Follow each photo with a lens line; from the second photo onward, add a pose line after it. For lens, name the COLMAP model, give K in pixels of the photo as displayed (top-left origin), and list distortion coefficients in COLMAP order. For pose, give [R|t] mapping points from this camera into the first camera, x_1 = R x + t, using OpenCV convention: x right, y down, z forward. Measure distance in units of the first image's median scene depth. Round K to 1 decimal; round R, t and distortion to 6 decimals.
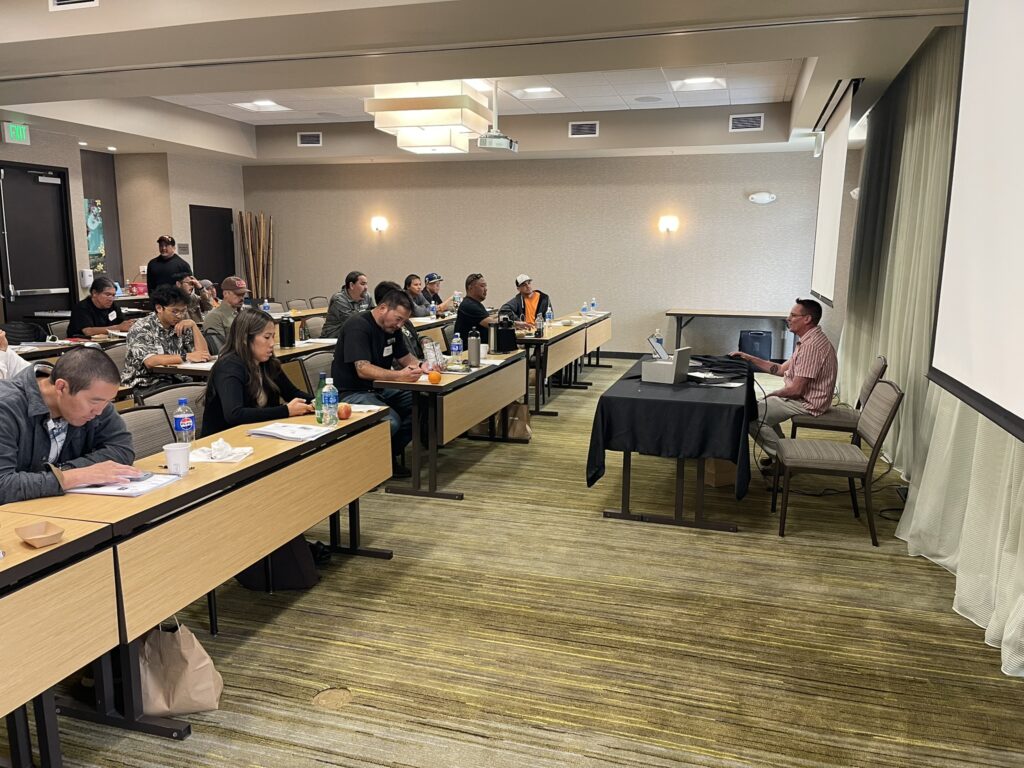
lens RADIAL K [[754.3, 0, 512.0], [0, 754.3, 384.0], [0, 0, 1]] dist [-0.001334, -0.001521]
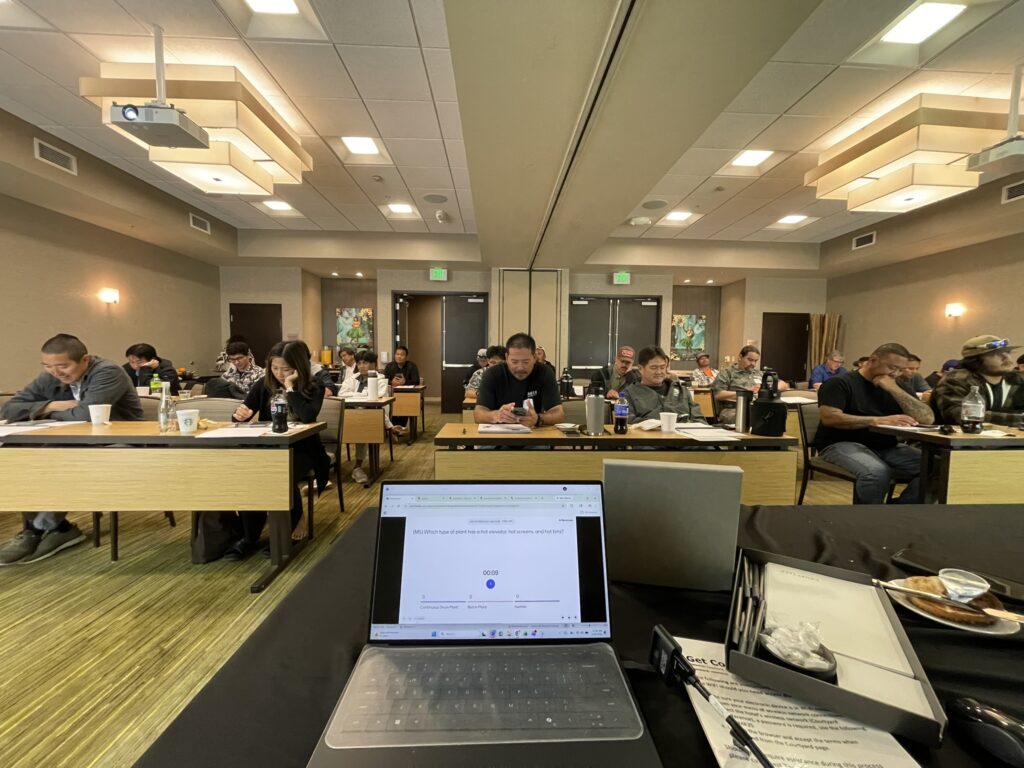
lens RADIAL K [[411.7, 0, 512.0], [0, 411.7, 384.0], [0, 0, 1]] dist [-0.001650, -0.000176]
pose [[0.331195, 0.048900, -0.942294, 0.141751], [-0.167480, 0.985845, -0.007705, -0.027307], [0.928580, 0.160368, 0.334697, 0.359284]]
